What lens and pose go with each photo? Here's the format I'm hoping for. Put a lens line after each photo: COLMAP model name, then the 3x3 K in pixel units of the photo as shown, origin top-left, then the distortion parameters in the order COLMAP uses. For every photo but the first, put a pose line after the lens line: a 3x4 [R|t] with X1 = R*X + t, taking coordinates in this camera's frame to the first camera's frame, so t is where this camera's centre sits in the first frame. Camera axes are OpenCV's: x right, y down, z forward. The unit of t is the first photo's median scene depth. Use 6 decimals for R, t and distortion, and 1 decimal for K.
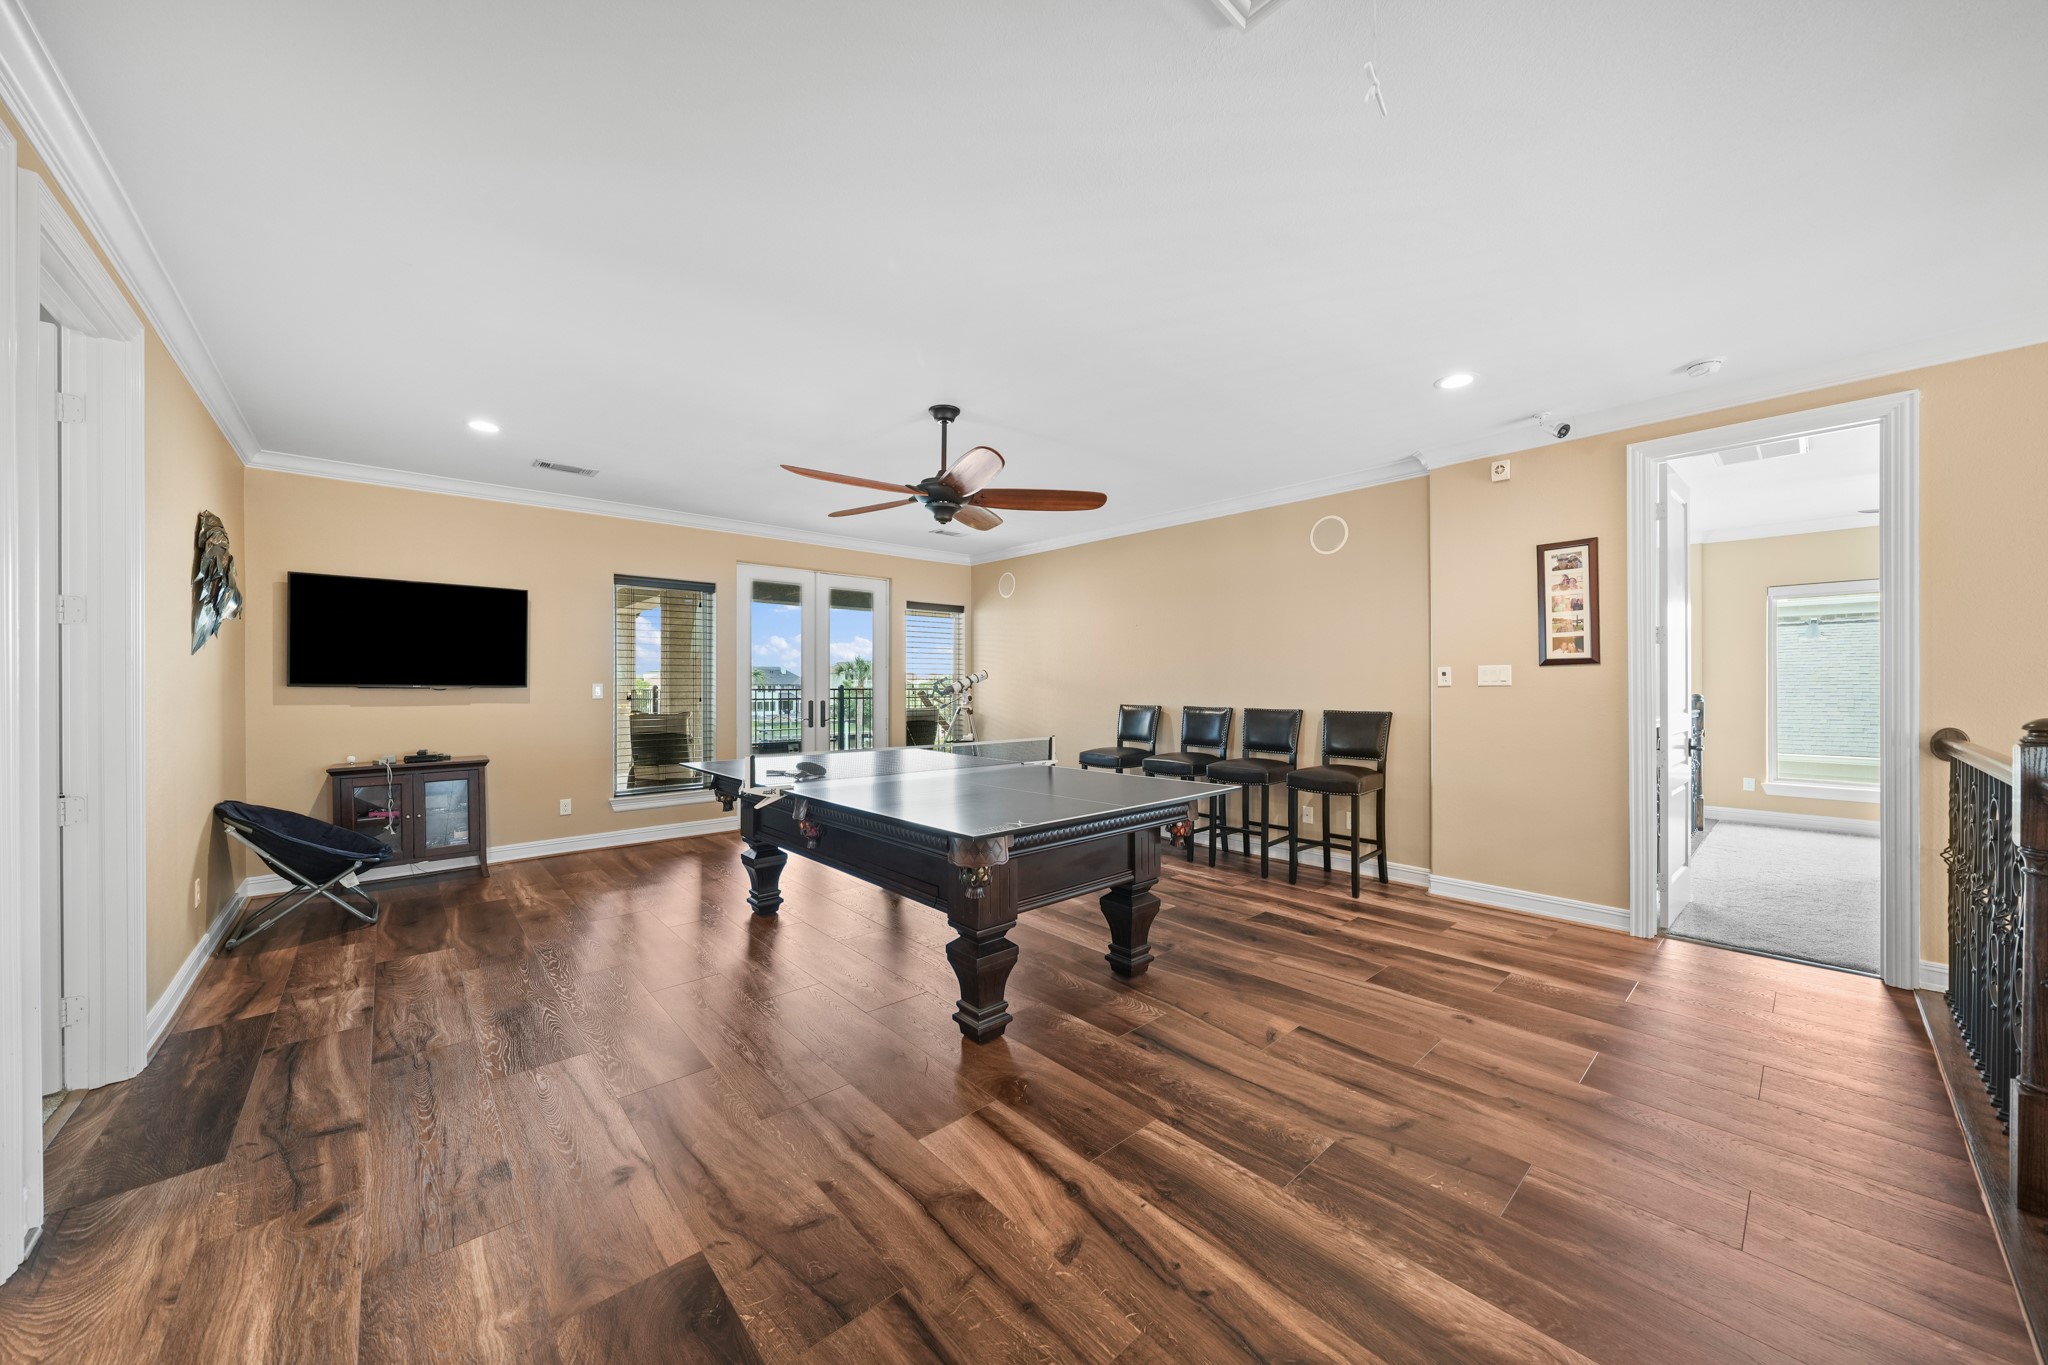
lens RADIAL K [[707.3, 0, 1028.9], [0, 707.3, 683.5], [0, 0, 1]] dist [-0.001507, 0.000032]
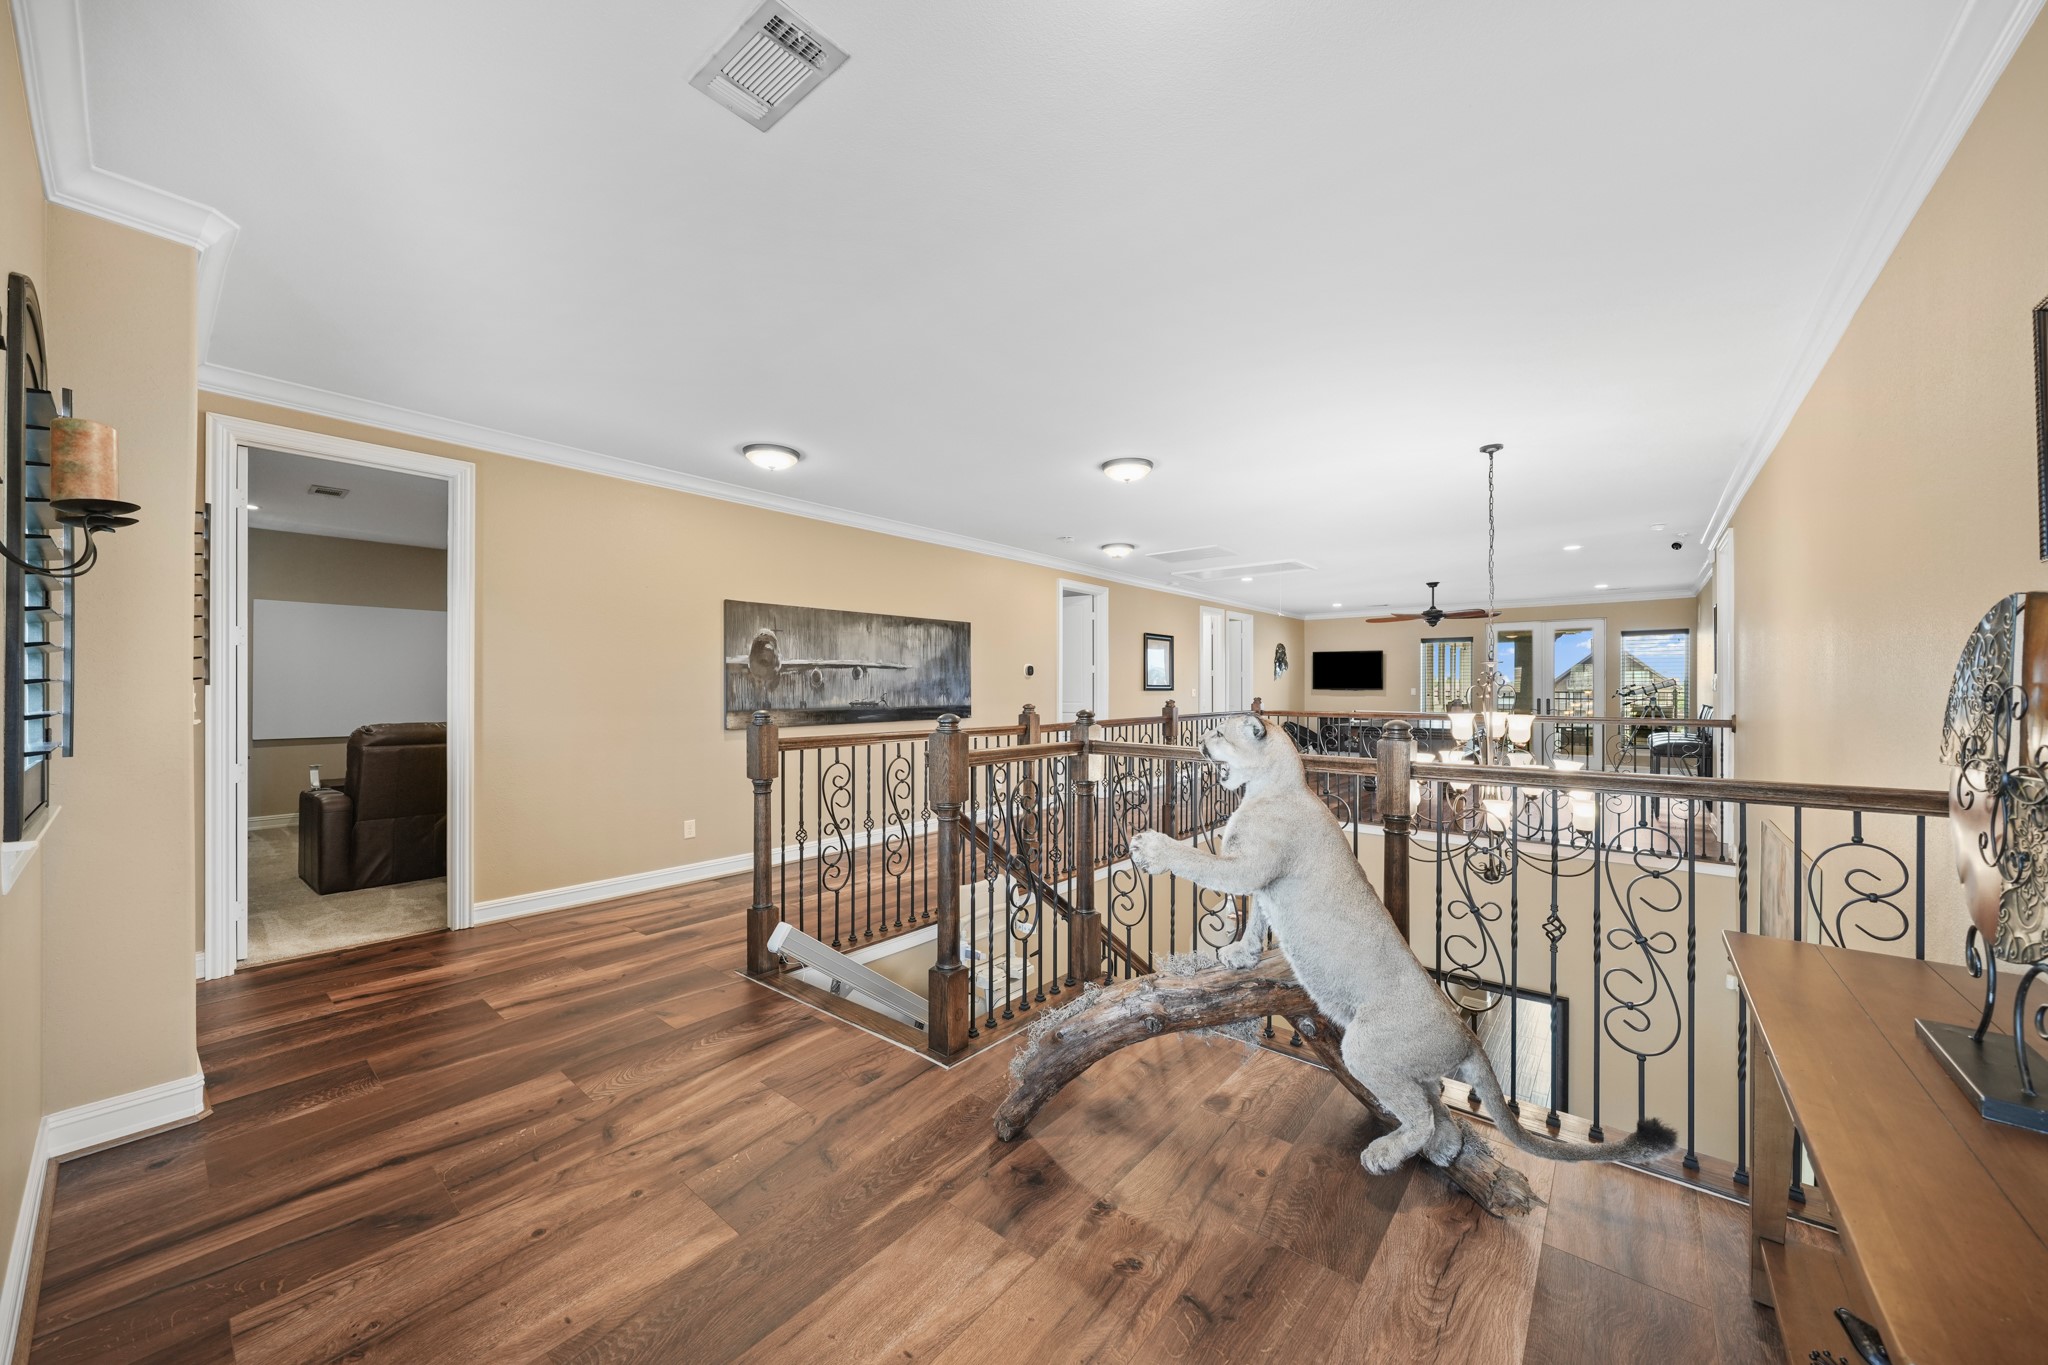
lens RADIAL K [[735.4, 0, 1023.5], [0, 735.4, 693.6], [0, 0, 1]] dist [-0.009216, 0.000027]
pose [[0.143000, 0.003176, -0.989718, 1.943595], [0.003200, 0.999988, 0.003672, 0.001607], [0.989717, -0.003692, 0.142988, -0.725643]]
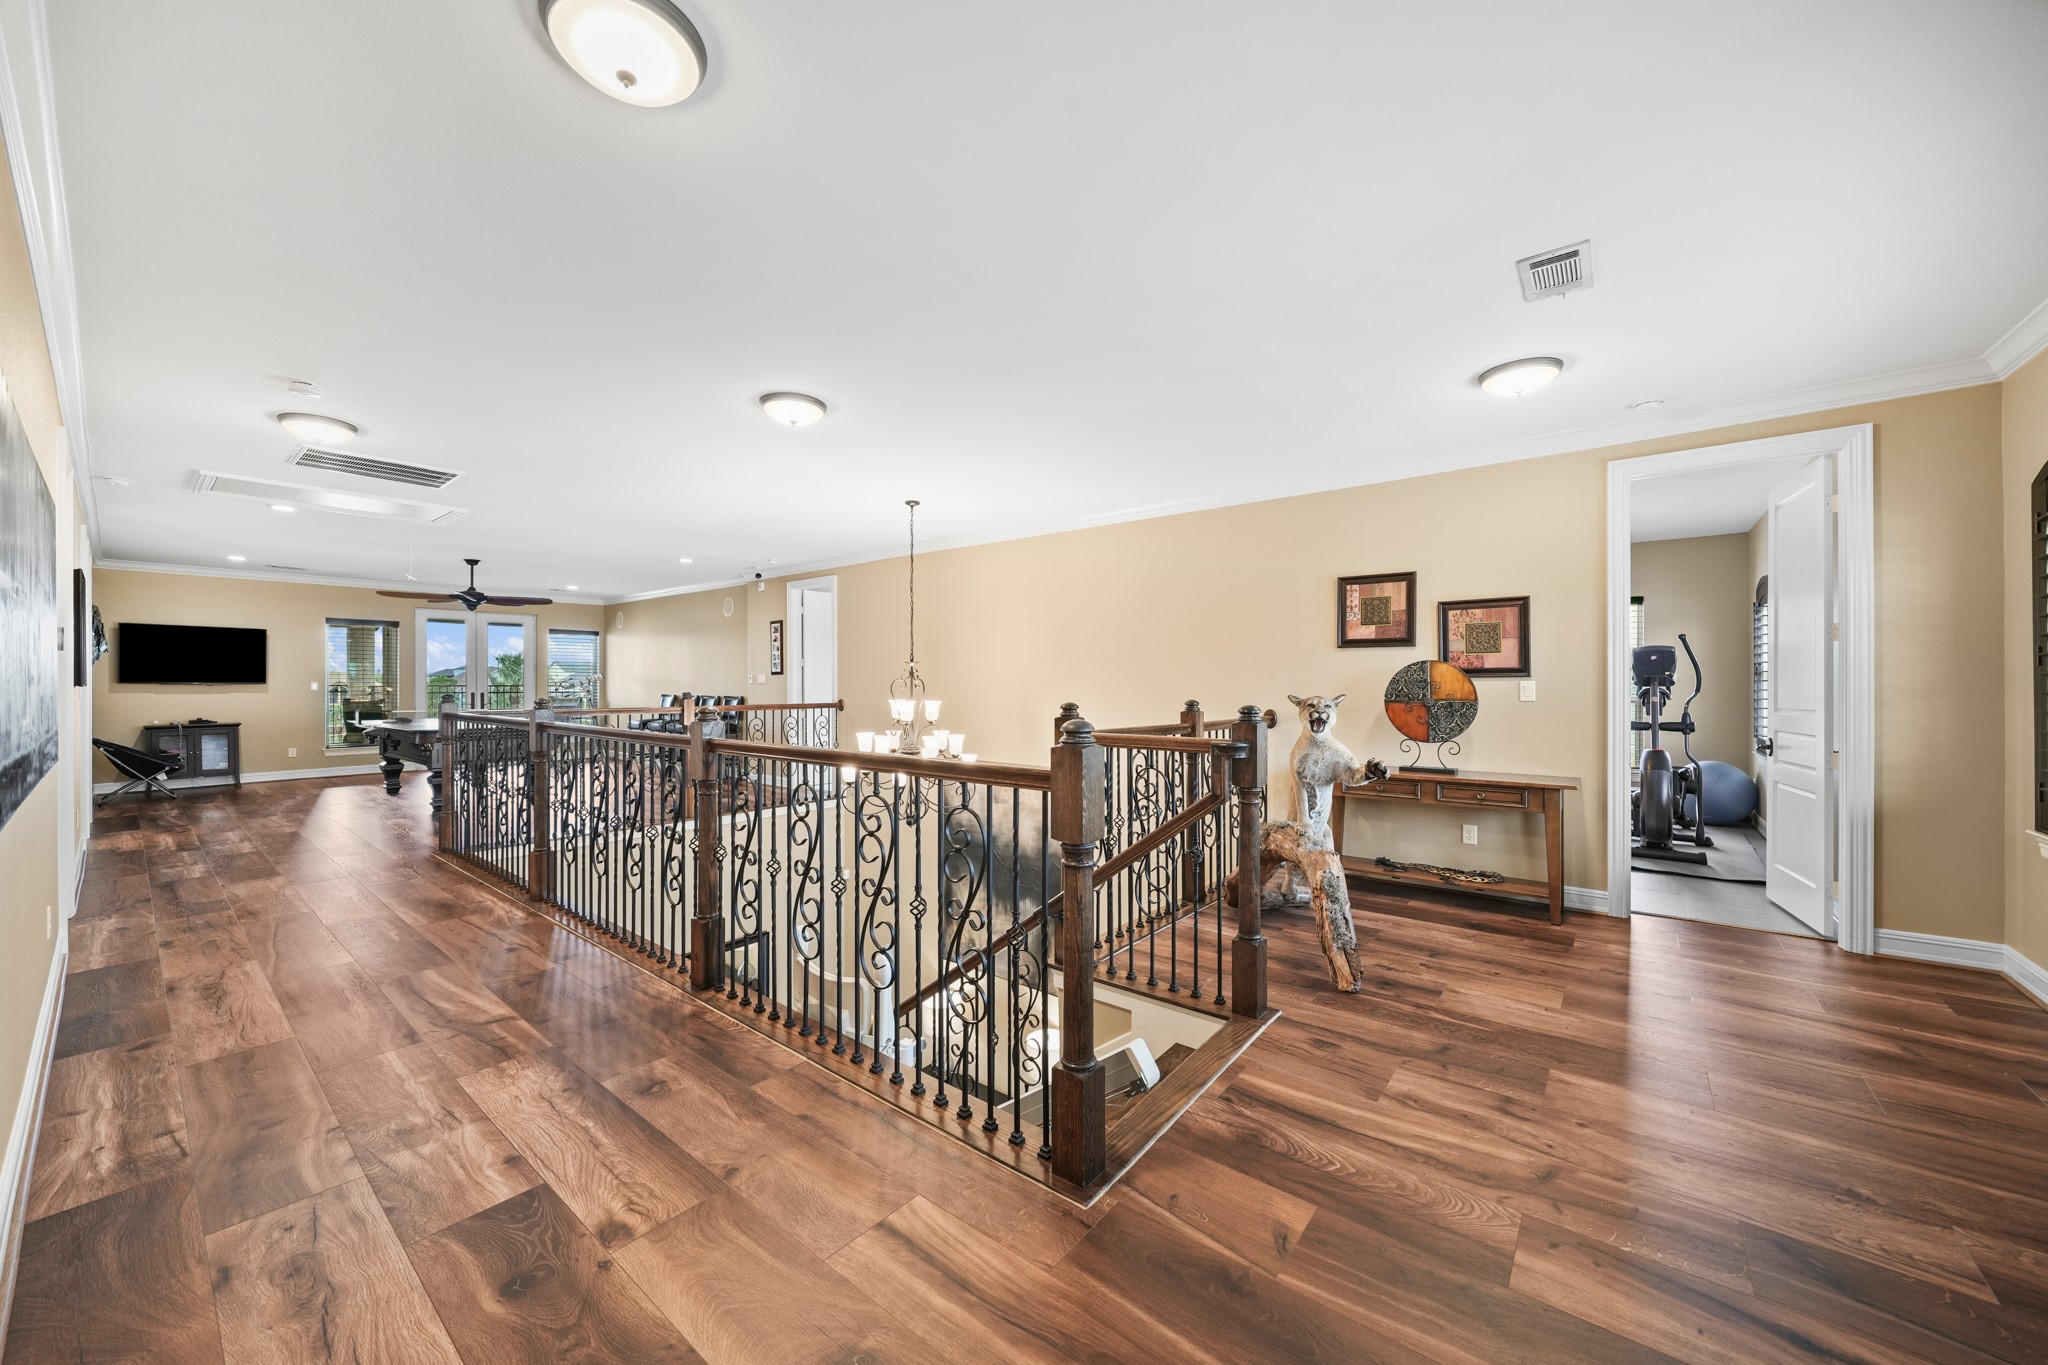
lens RADIAL K [[735.8, 0, 1015.5], [0, 735.8, 683.8], [0, 0, 1]] dist [0.002091, 0.000177]
pose [[0.988899, 0.000643, 0.148590, 1.041560], [-0.001185, 0.999993, 0.003561, -0.004876], [-0.148587, -0.003697, 0.988892, -1.321563]]
